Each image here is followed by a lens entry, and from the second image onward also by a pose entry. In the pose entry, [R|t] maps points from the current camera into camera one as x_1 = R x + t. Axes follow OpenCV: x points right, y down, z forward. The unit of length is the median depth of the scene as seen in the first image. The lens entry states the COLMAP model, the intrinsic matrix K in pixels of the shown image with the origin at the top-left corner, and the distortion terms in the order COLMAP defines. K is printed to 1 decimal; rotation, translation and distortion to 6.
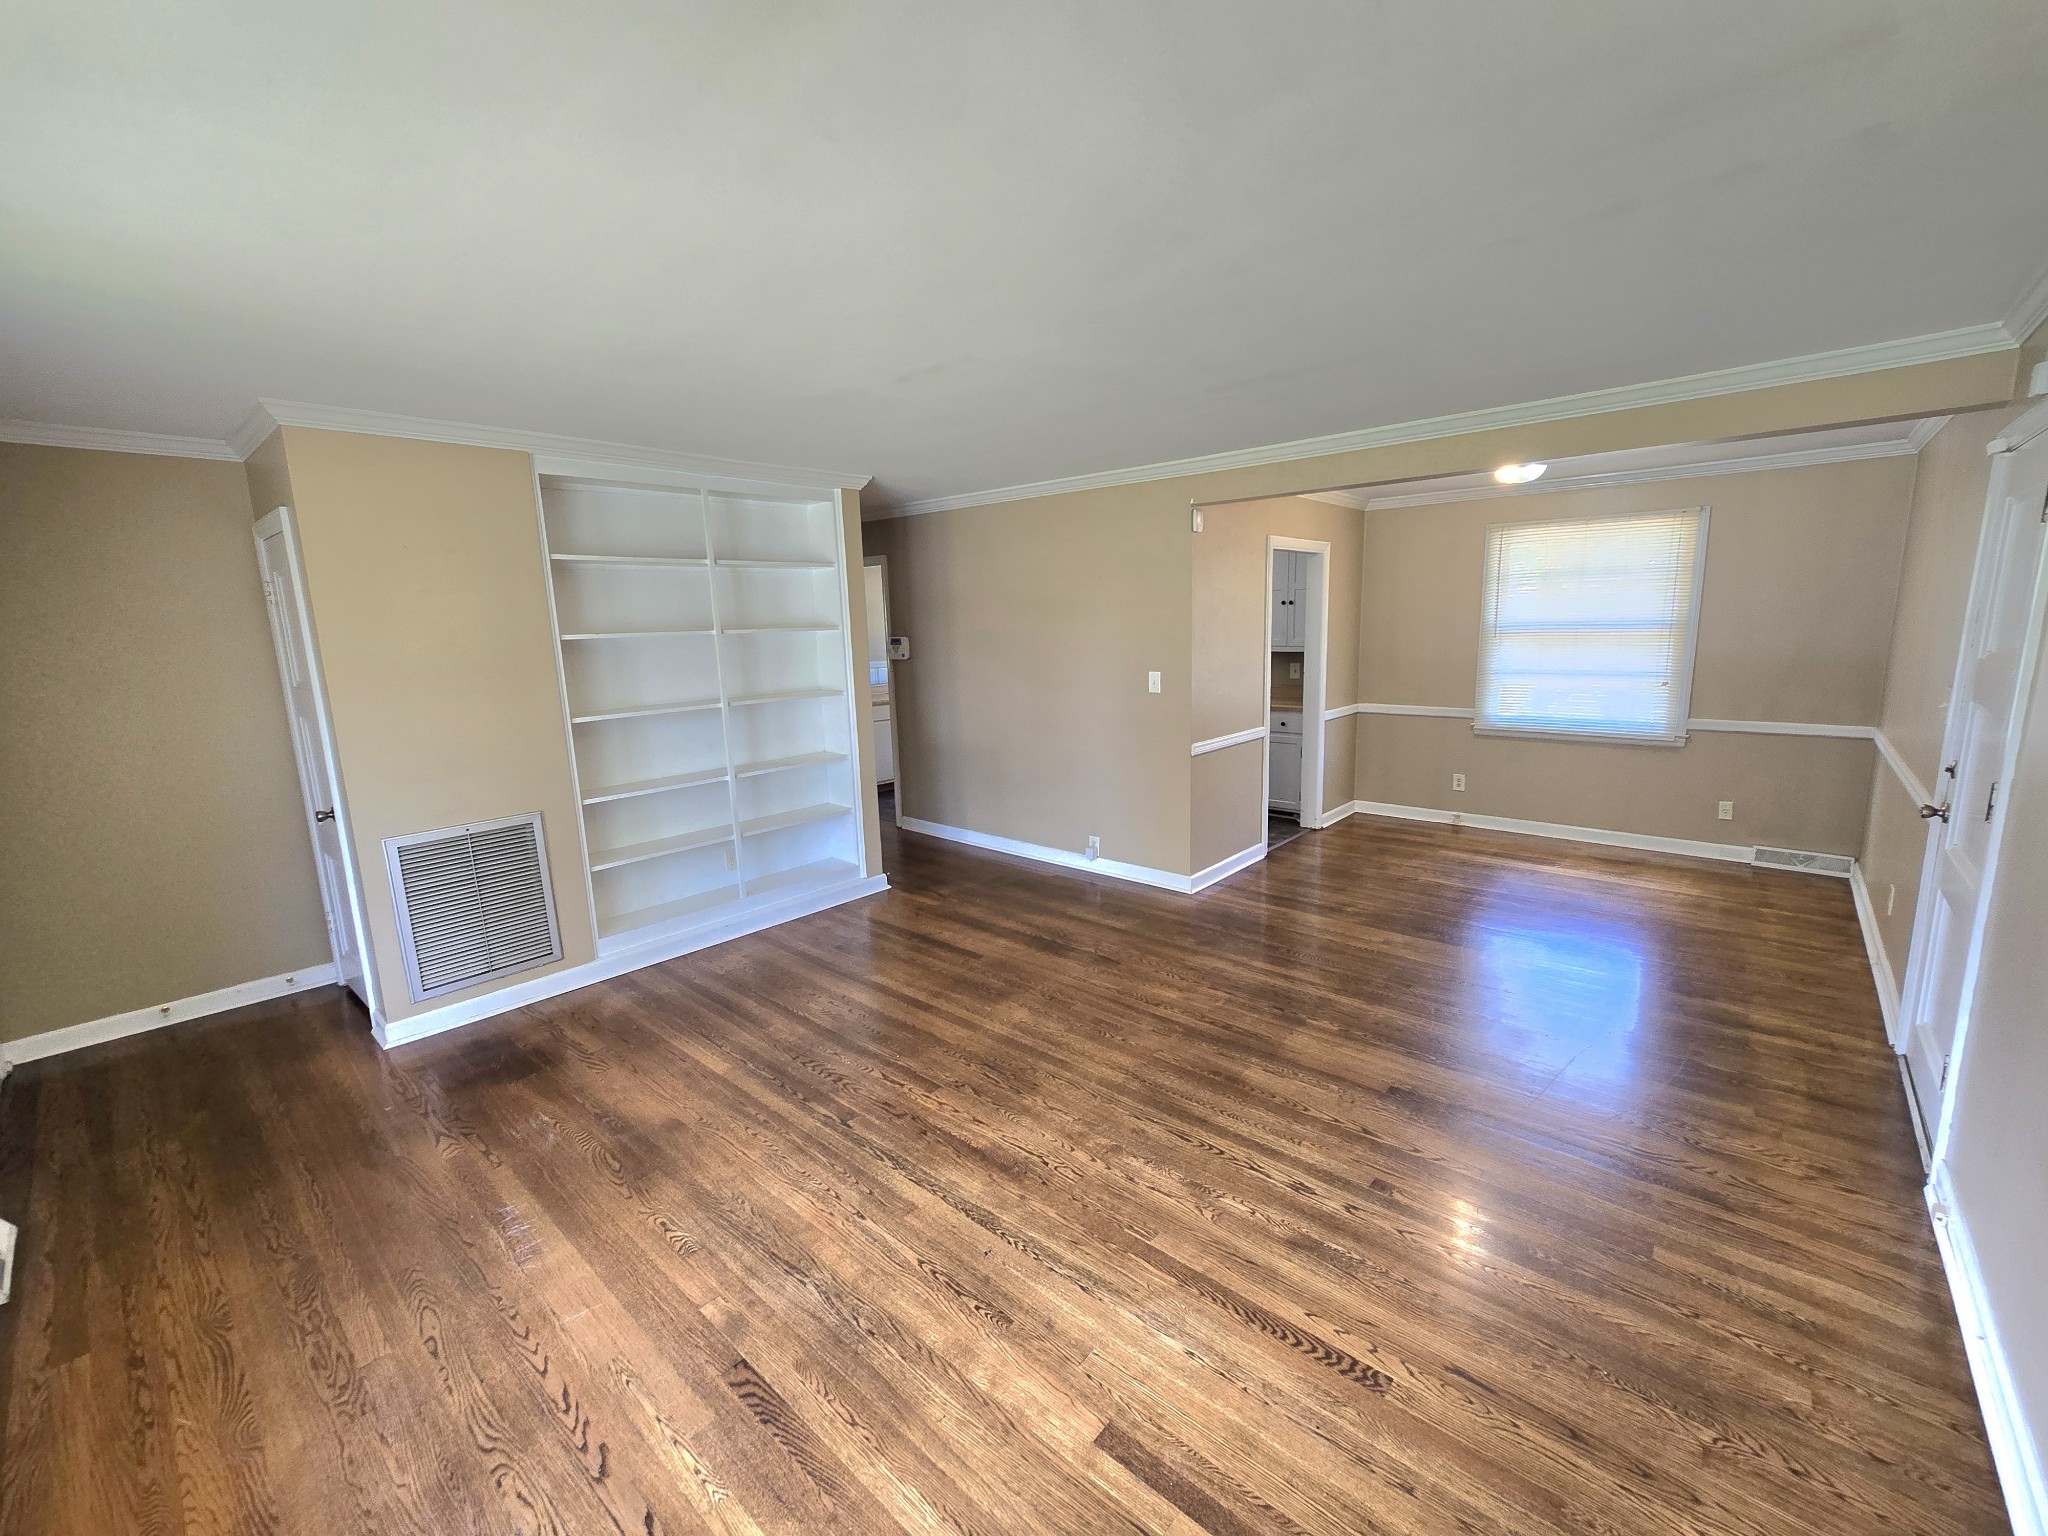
lens RADIAL K [[834.8, 0, 1063.7], [0, 834.8, 765.8], [0, 0, 1]] dist [-0.007056, 0.000556]
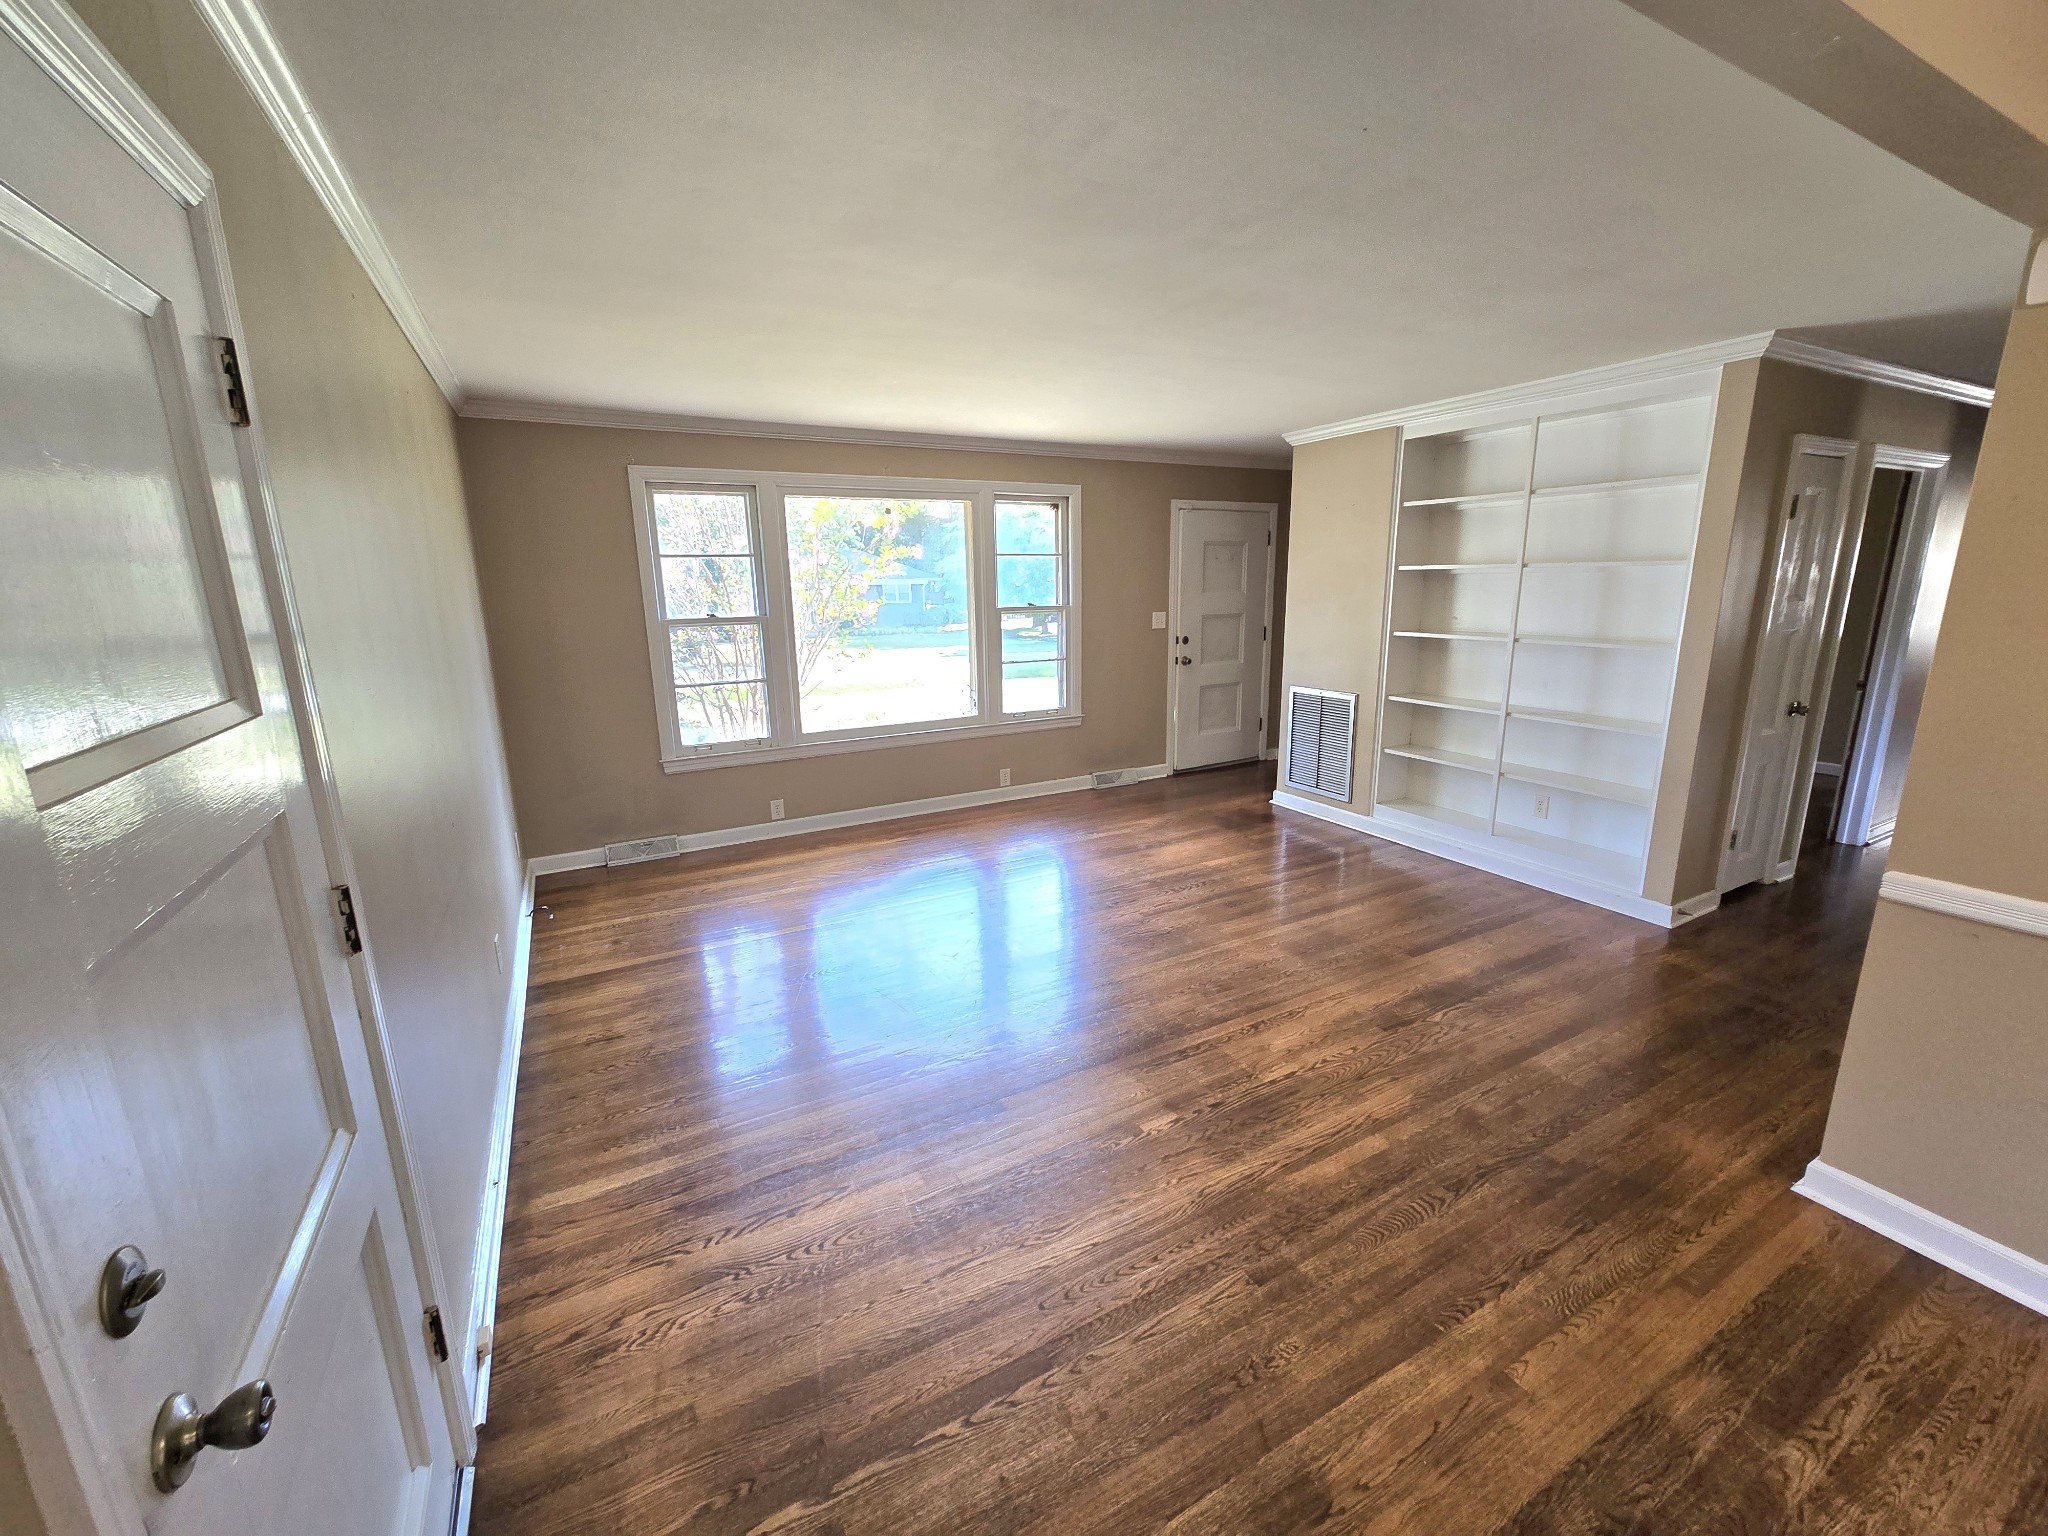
lens RADIAL K [[834.8, 0, 1020.5], [0, 834.8, 772.4], [0, 0, 1]] dist [-0.007056, 0.000556]
pose [[-0.369312, 0.242824, -0.897020, 1.085025], [-0.140408, 0.939598, 0.312157, -0.223909], [0.918637, 0.241232, -0.312910, 1.196532]]
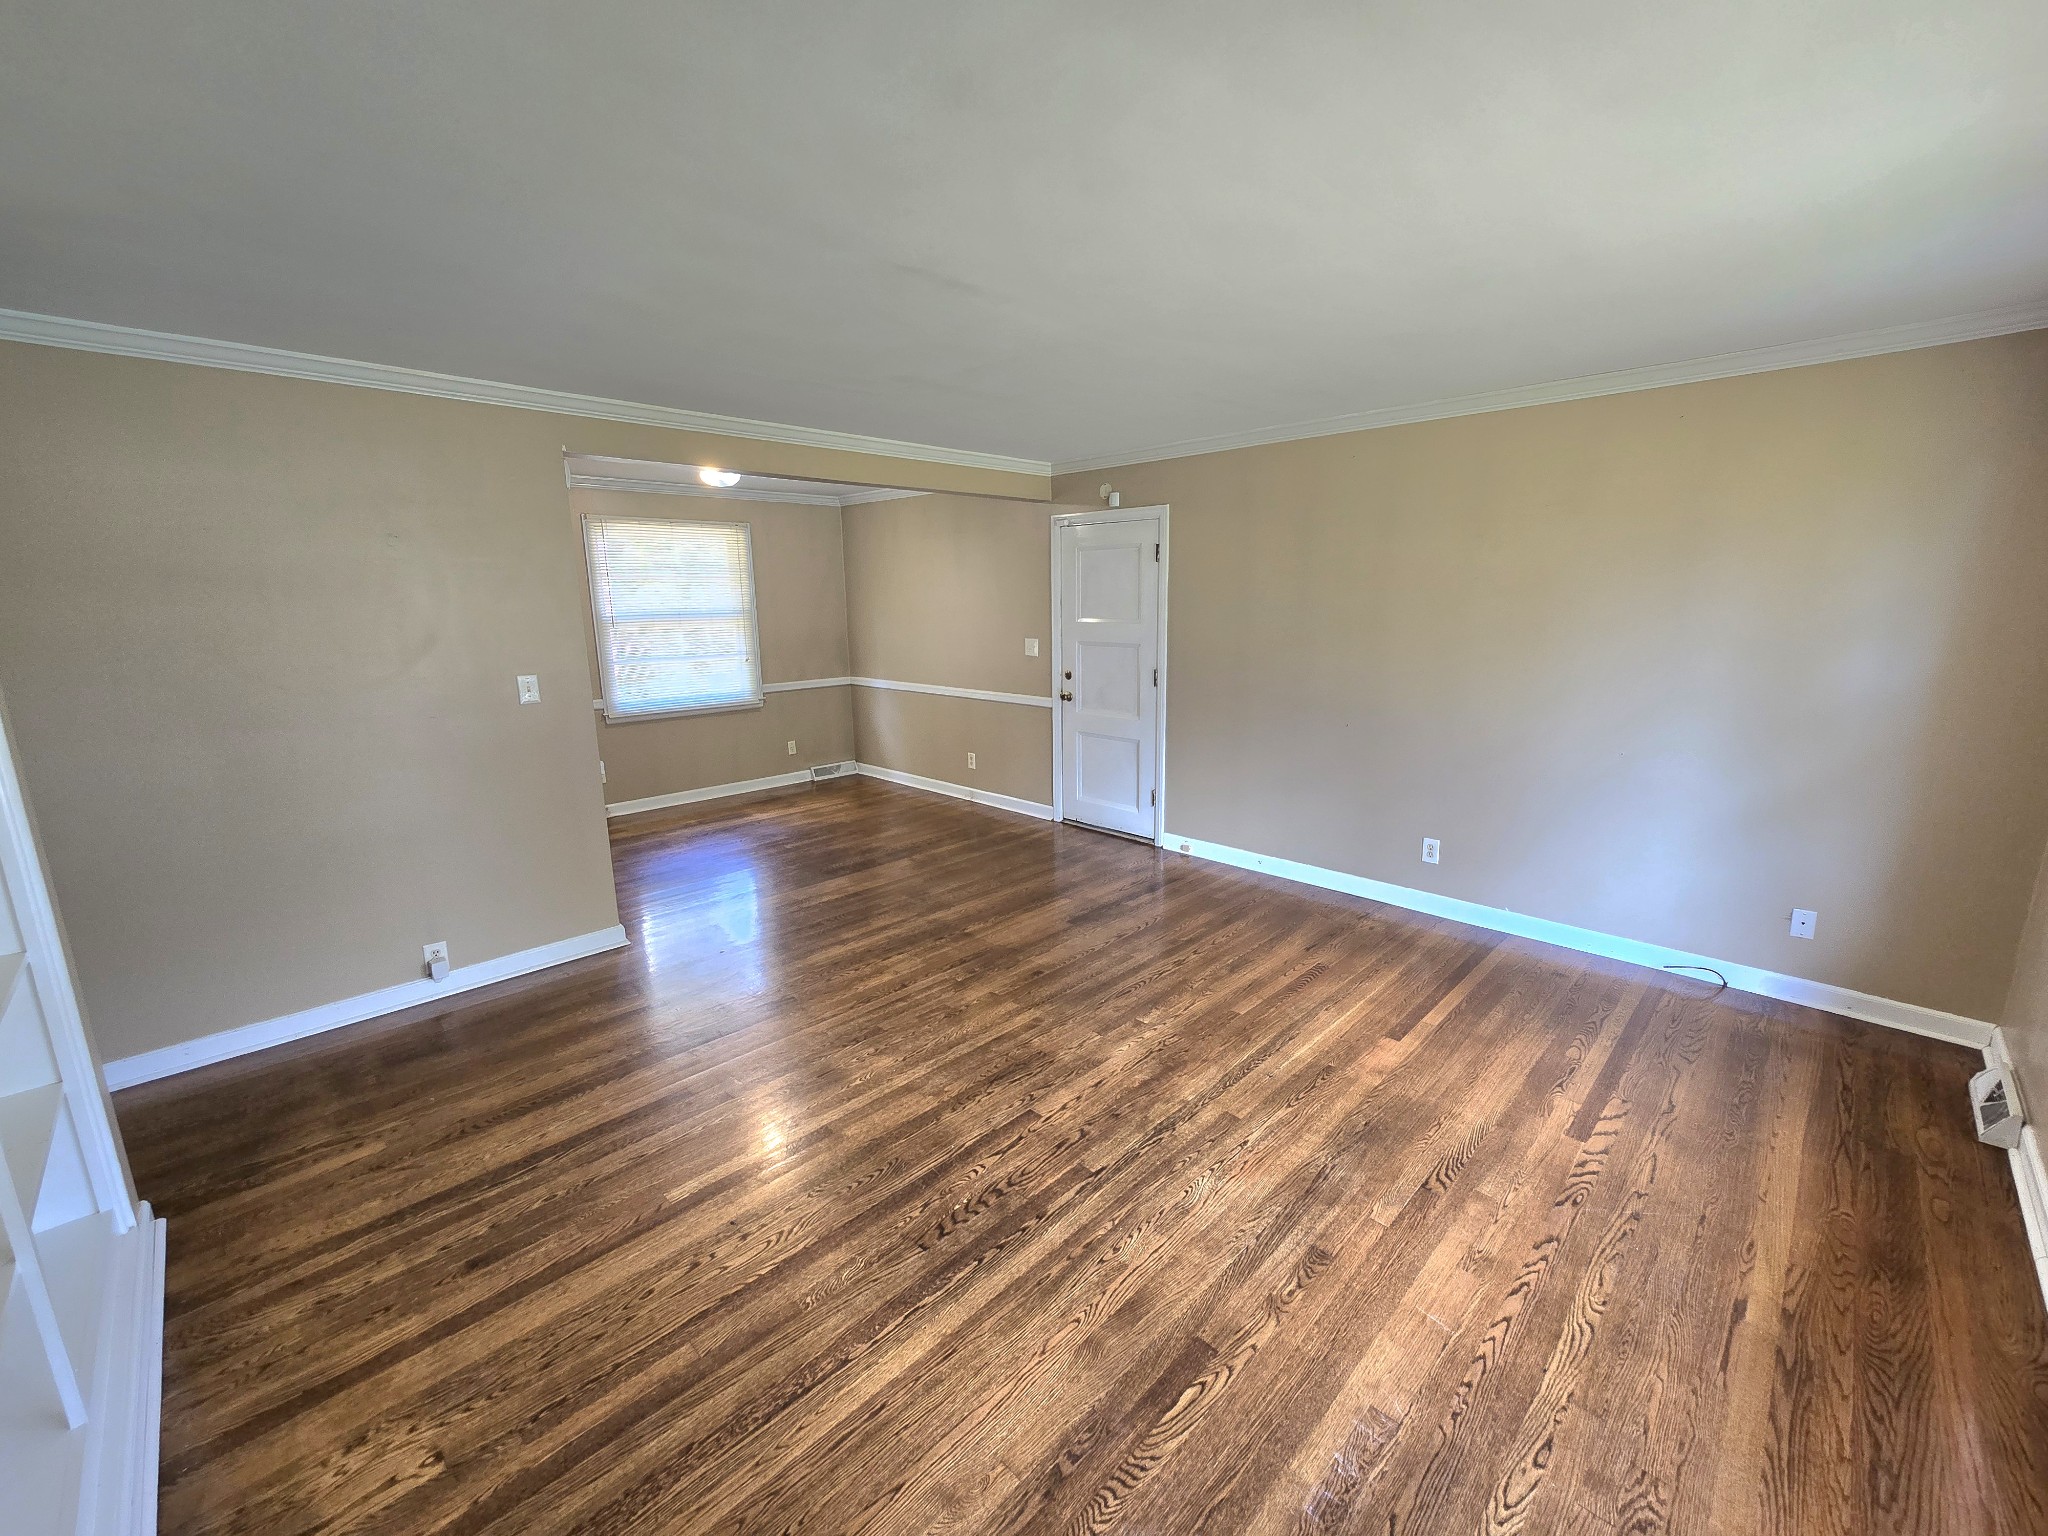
lens RADIAL K [[834.8, 0, 1033.7], [0, 834.8, 764.4], [0, 0, 1]] dist [-0.007056, 0.000556]
pose [[0.078564, -0.174544, 0.981510, -0.975273], [0.184907, 0.970021, 0.157700, -0.117285], [-0.979611, 0.169098, 0.108483, 0.847357]]
